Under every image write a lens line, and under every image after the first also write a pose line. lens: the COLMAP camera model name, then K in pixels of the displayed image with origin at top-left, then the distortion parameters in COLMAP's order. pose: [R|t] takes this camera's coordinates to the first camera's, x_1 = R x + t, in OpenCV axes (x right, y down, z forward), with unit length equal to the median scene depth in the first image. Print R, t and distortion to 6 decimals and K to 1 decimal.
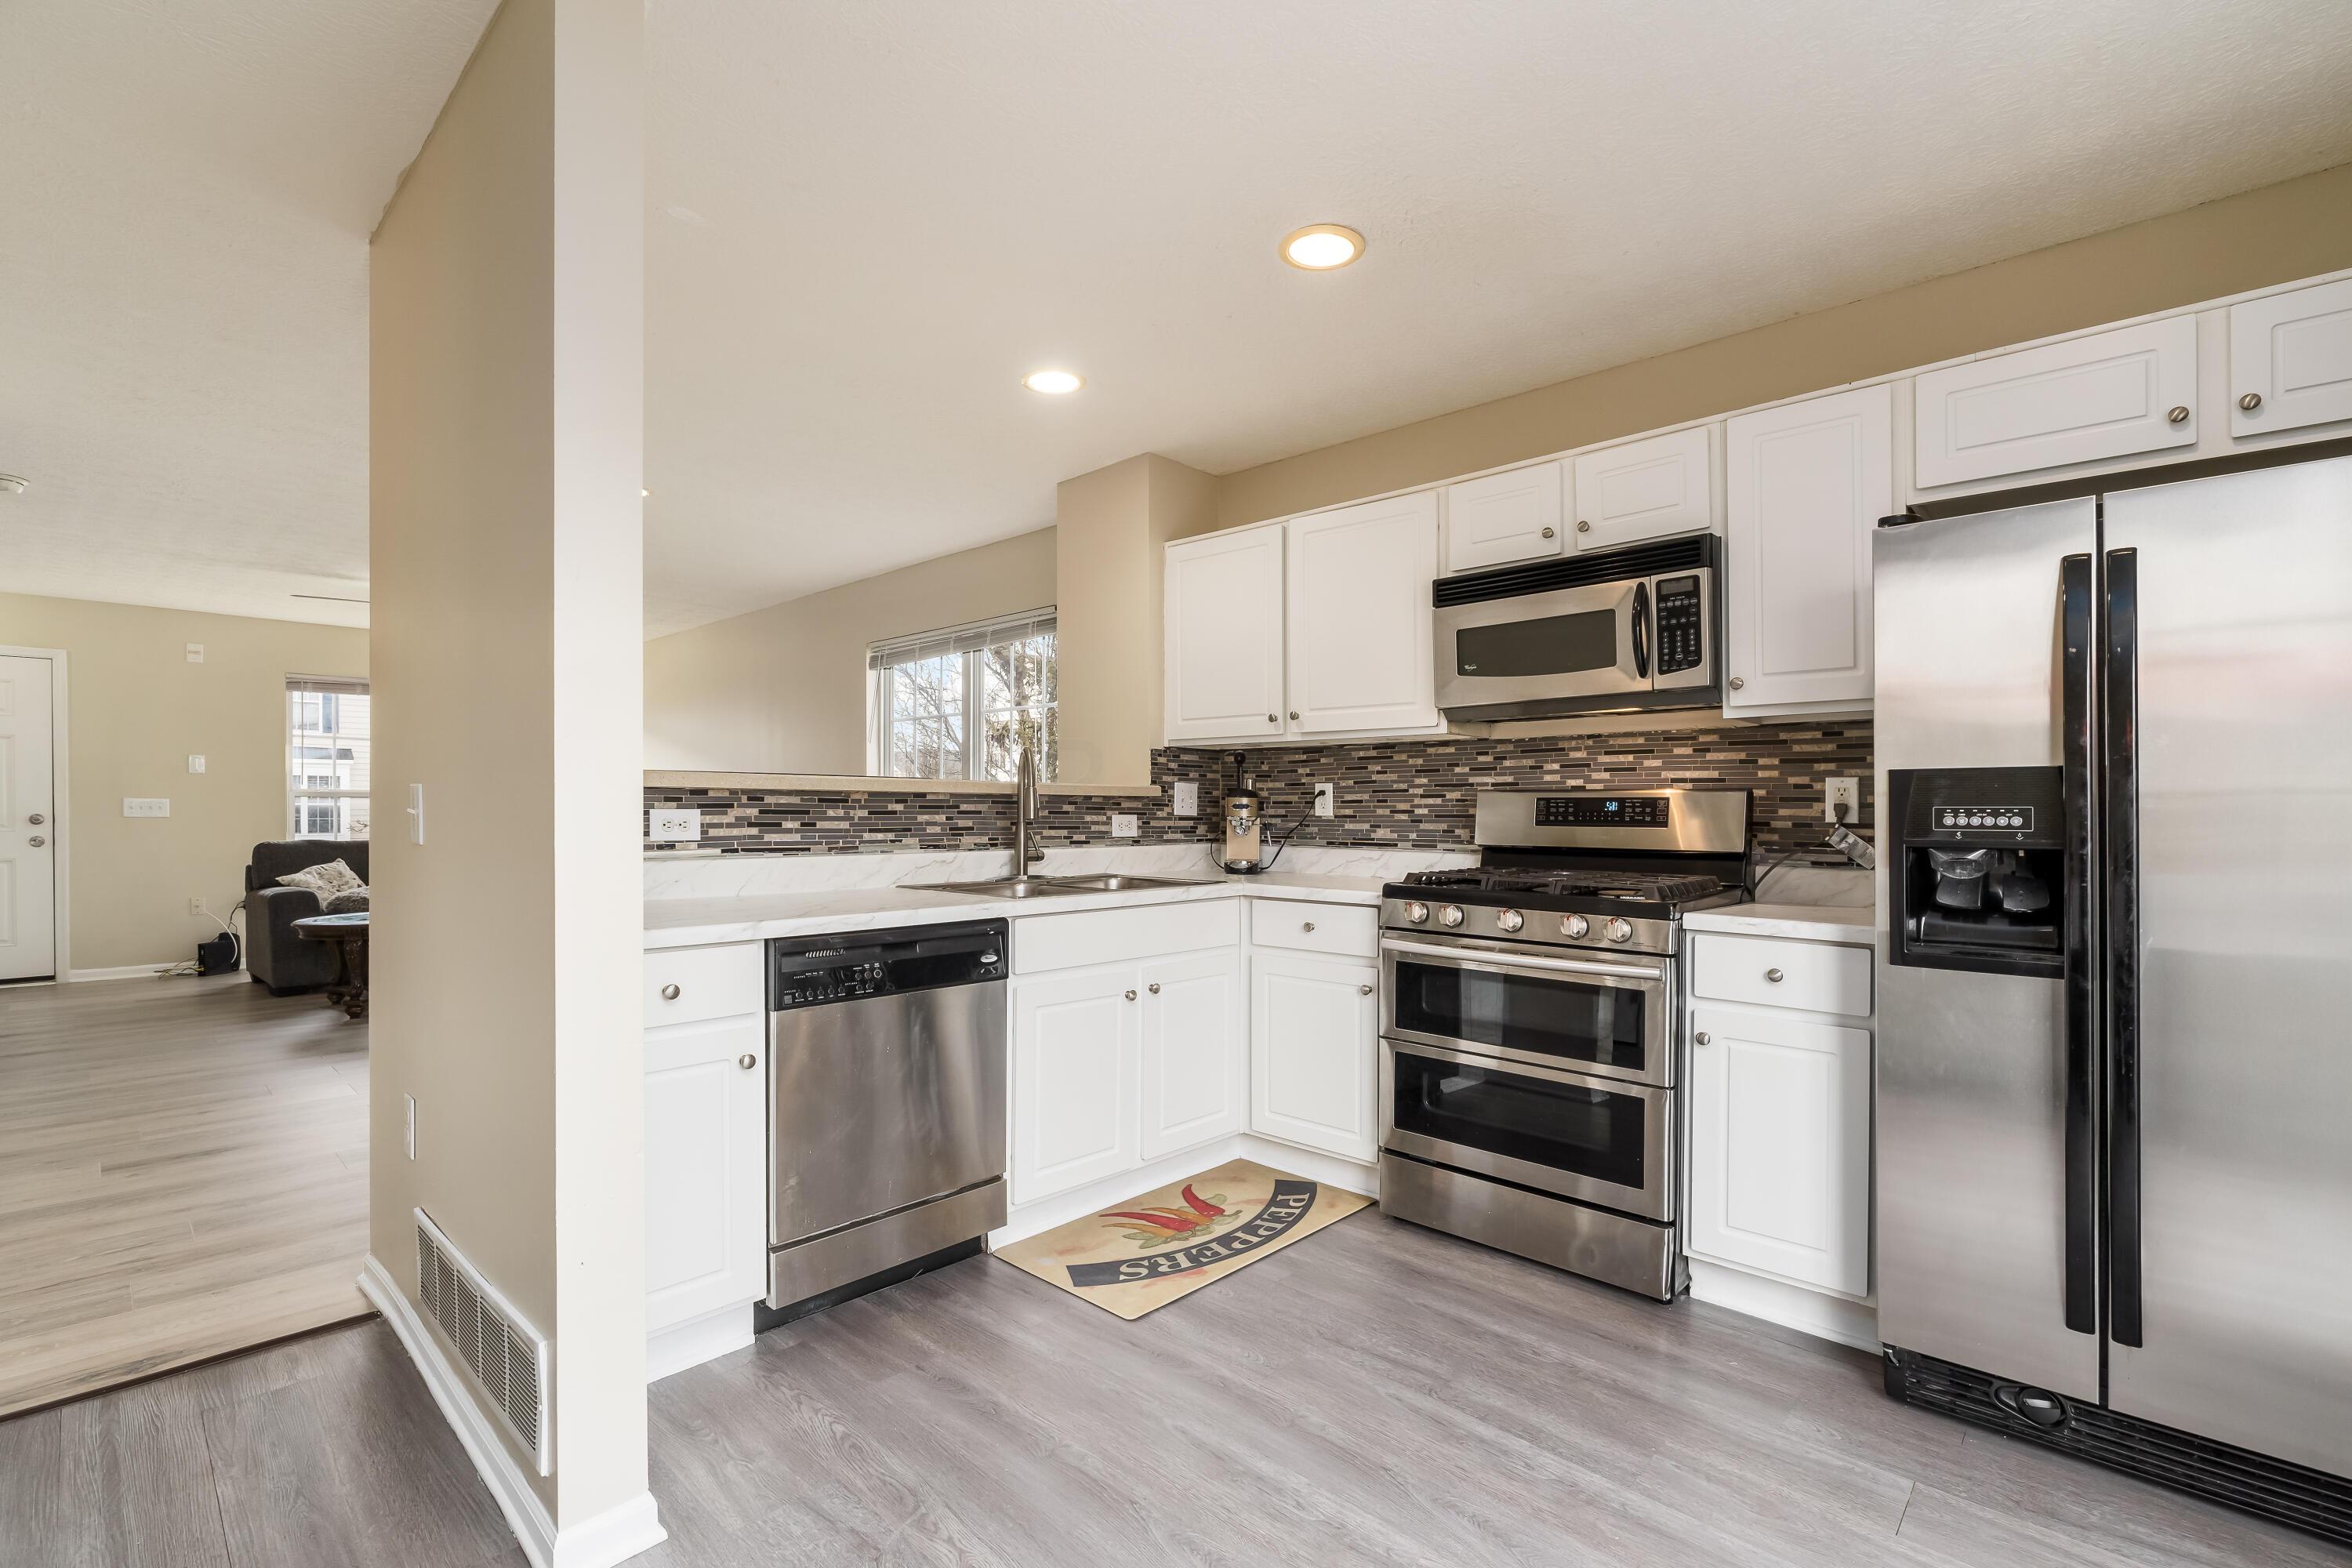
lens RADIAL K [[1038.6, 0, 1176.9], [0, 1038.6, 818.1], [0, 0, 1]] dist [0.001640, 0.000248]
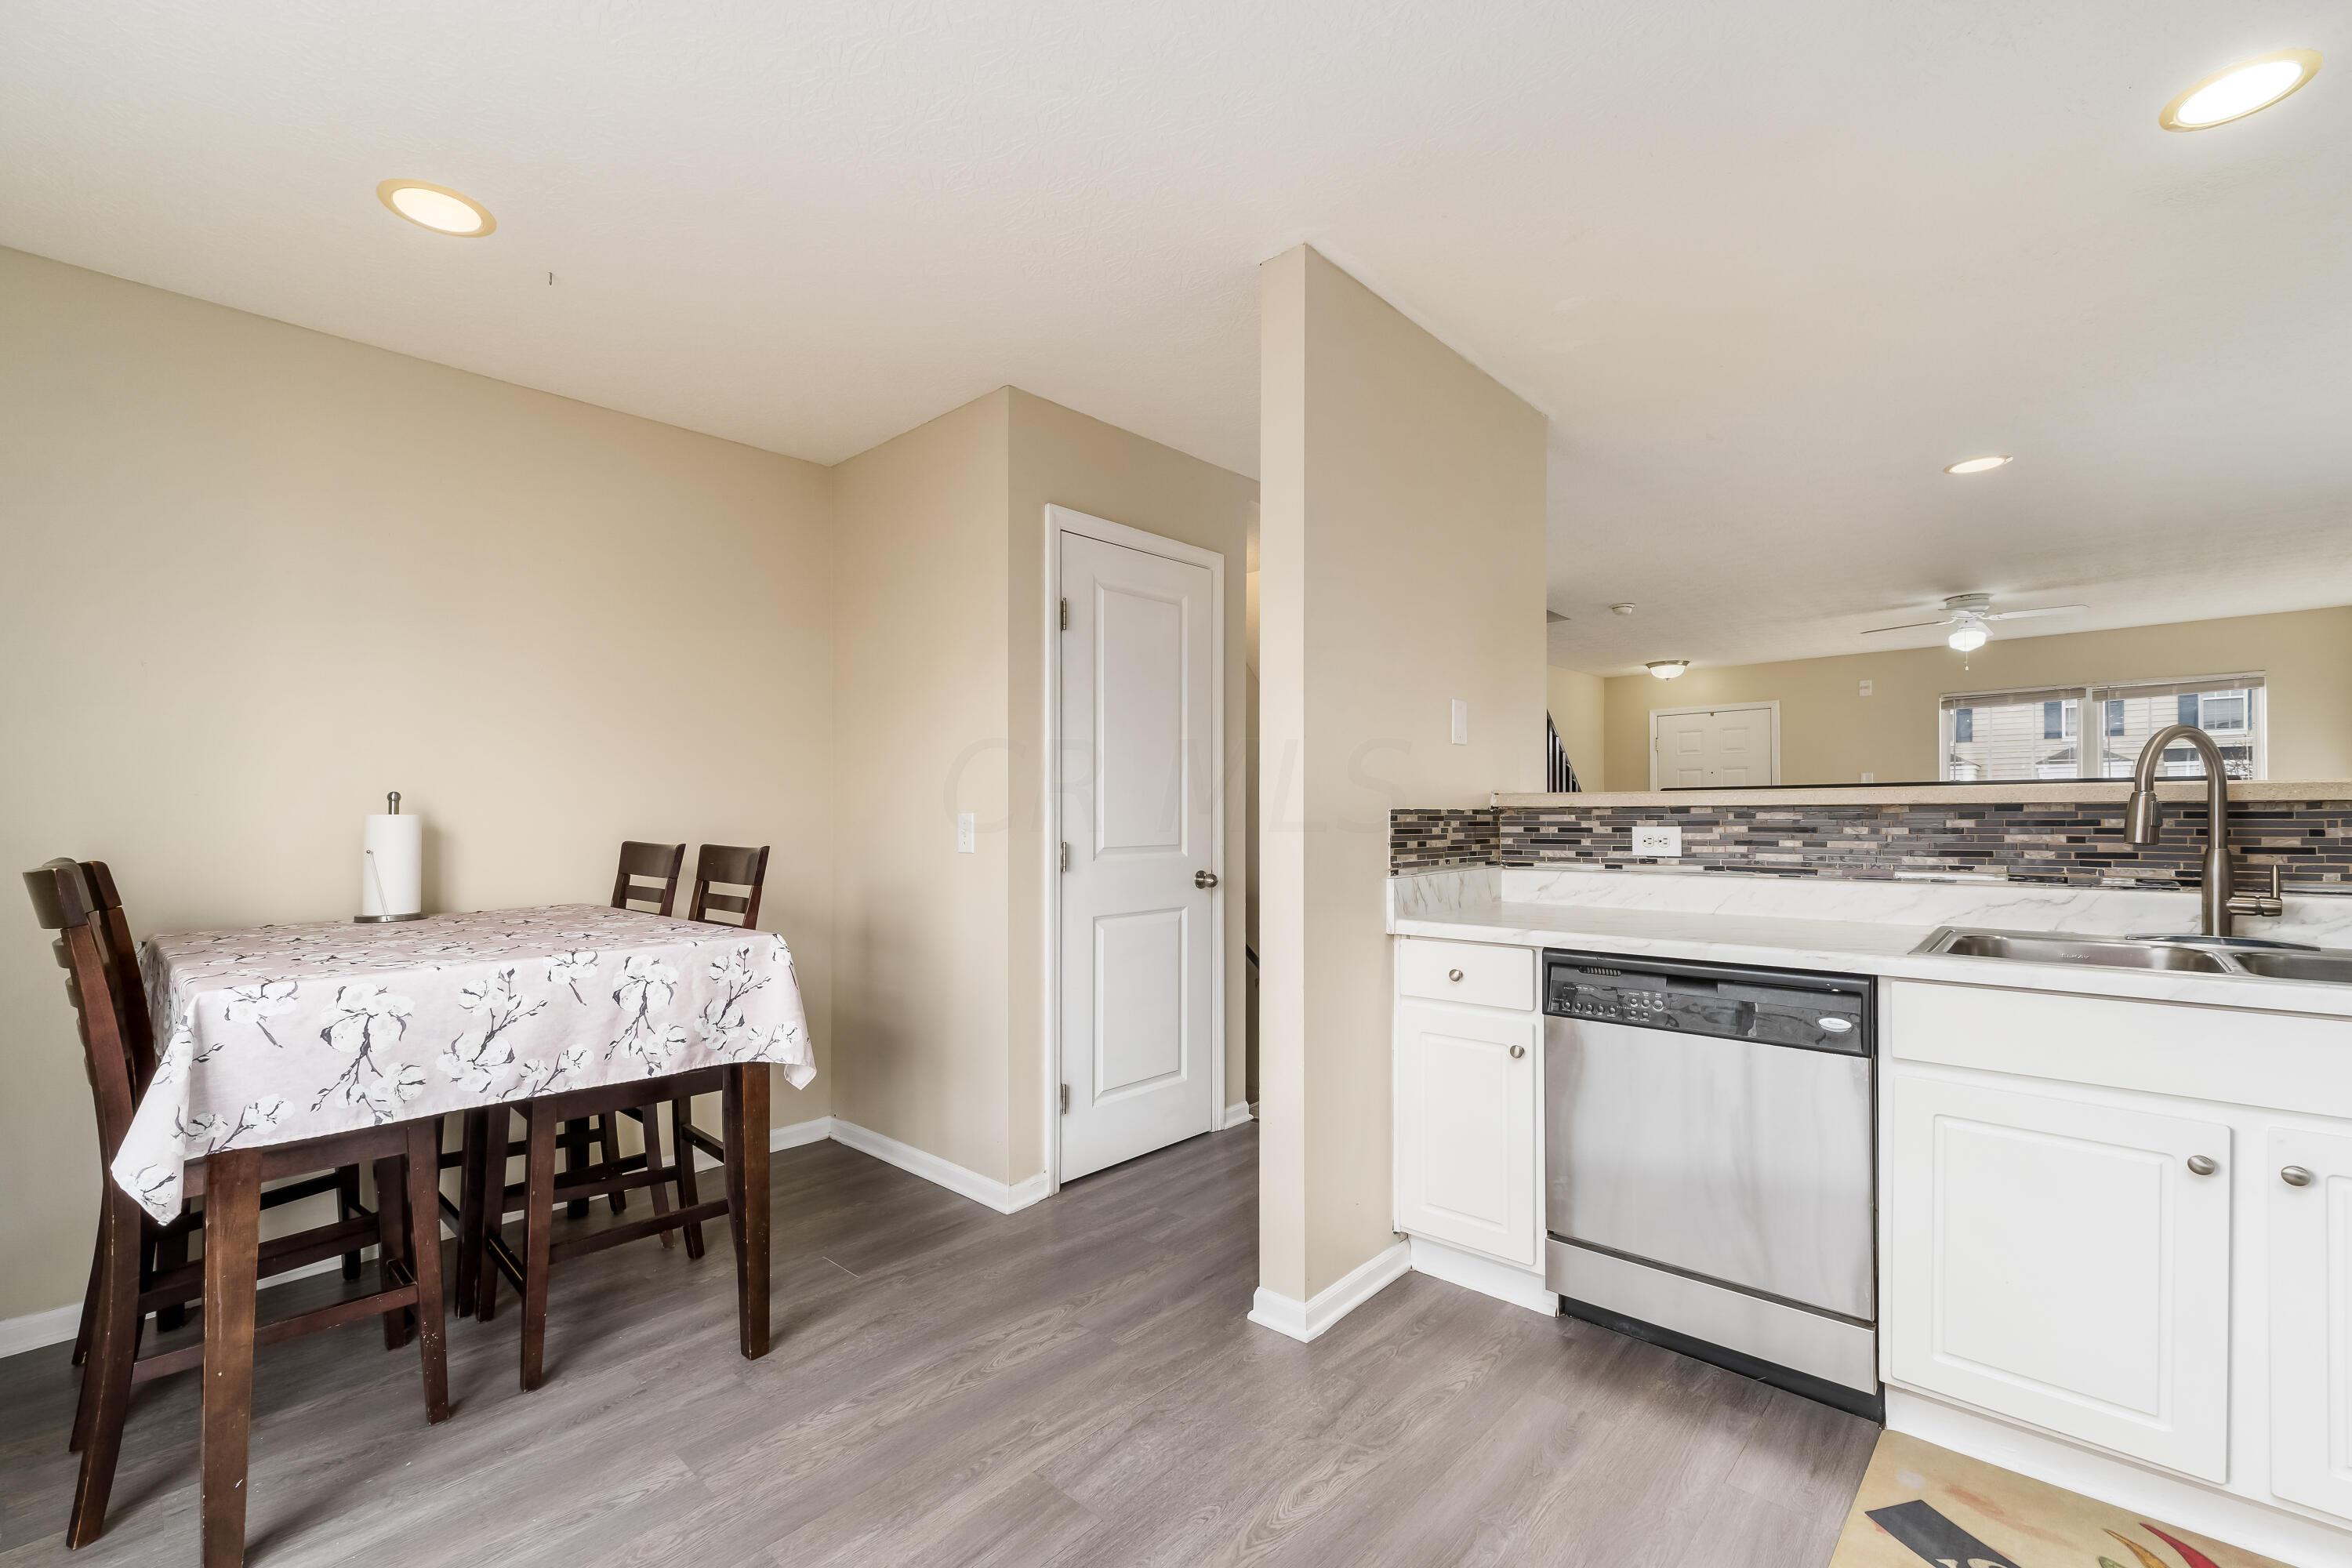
lens RADIAL K [[969.1, 0, 1143.6], [0, 969.1, 798.4], [0, 0, 1]] dist [0.001005, -0.000011]
pose [[-0.003882, -0.021887, -0.999753, 0.493894], [-0.000350, 0.999760, -0.021886, -0.014844], [0.999992, 0.000265, -0.003888, 0.447450]]
